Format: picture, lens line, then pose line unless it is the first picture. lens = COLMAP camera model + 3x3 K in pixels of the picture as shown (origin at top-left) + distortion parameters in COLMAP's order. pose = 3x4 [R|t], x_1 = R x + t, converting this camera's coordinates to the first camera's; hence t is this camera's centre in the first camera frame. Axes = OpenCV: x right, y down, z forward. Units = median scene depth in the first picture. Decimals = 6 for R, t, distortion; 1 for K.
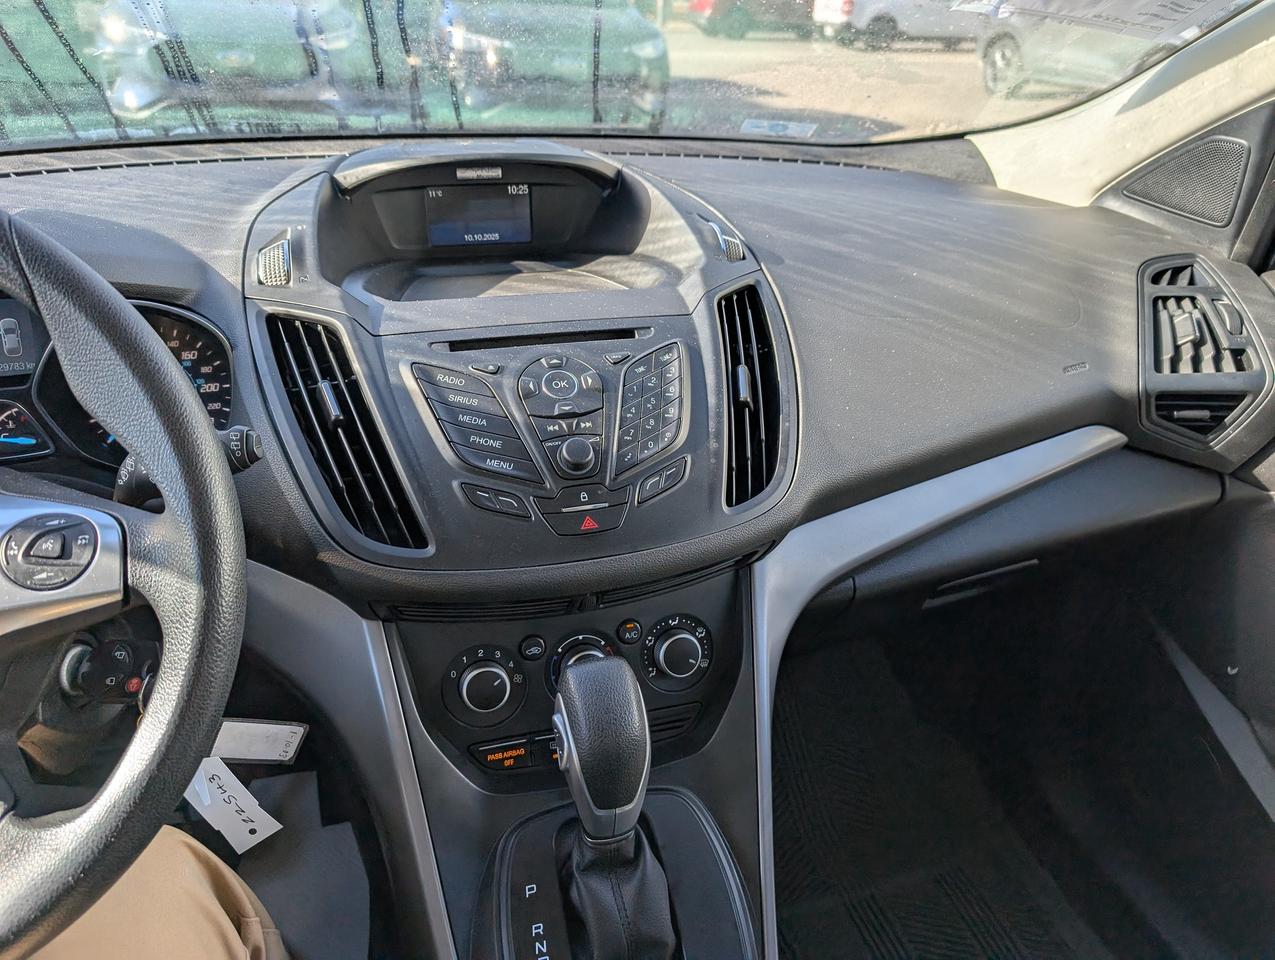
lens RADIAL K [[907.7, 0, 637.5], [0, 907.7, 480.0], [0, 0, 1]] dist [0.050811, -0.001317]
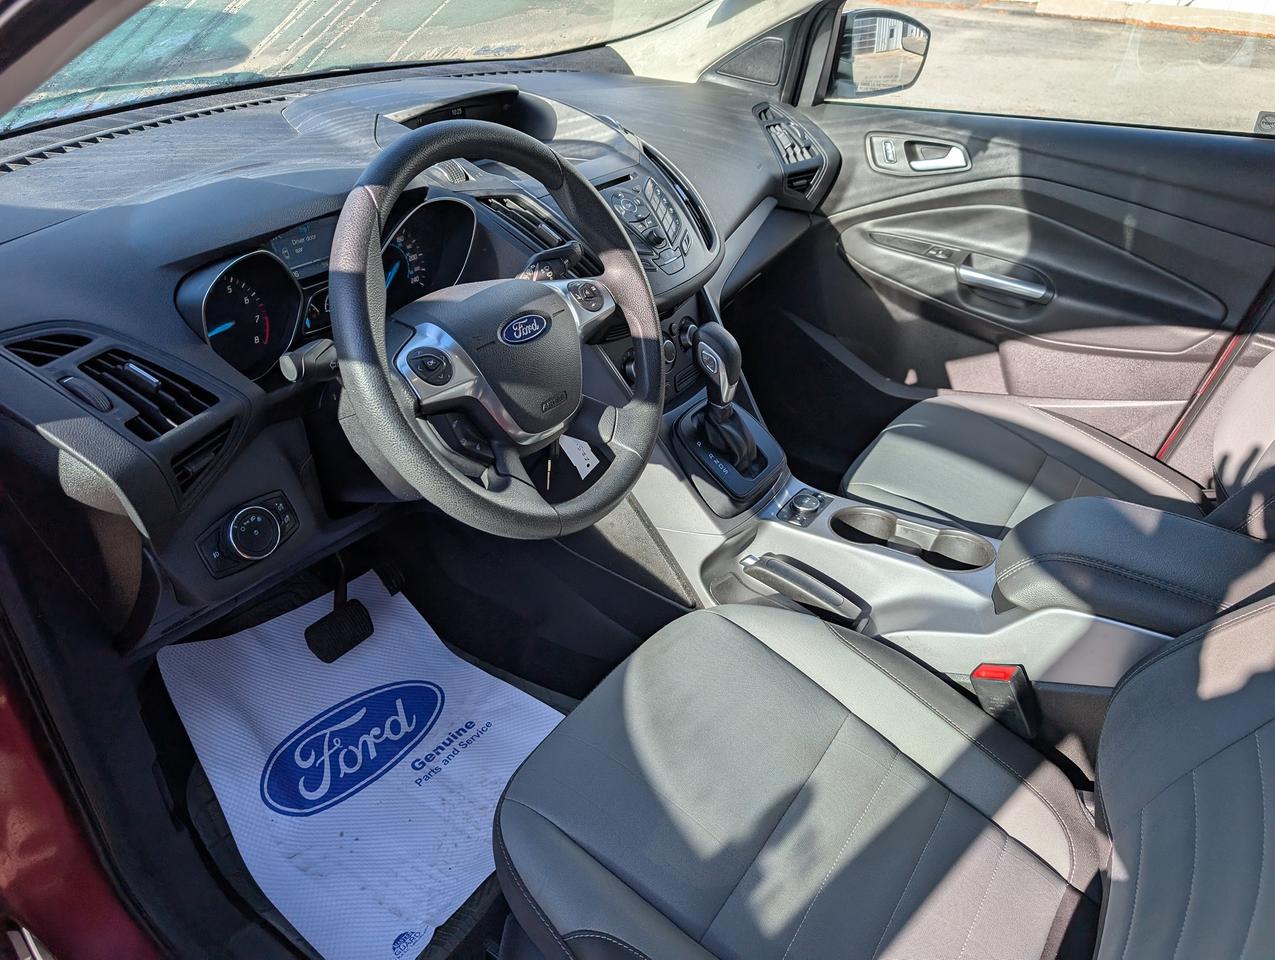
lens RADIAL K [[907.7, 0, 637.5], [0, 907.7, 480.0], [0, 0, 1]] dist [0.050811, -0.001317]
pose [[0.775918, -0.347266, 0.526647, -0.896795], [0.290842, 0.937748, 0.189839, 0.052595], [-0.559787, 0.005871, 0.828616, -0.420175]]
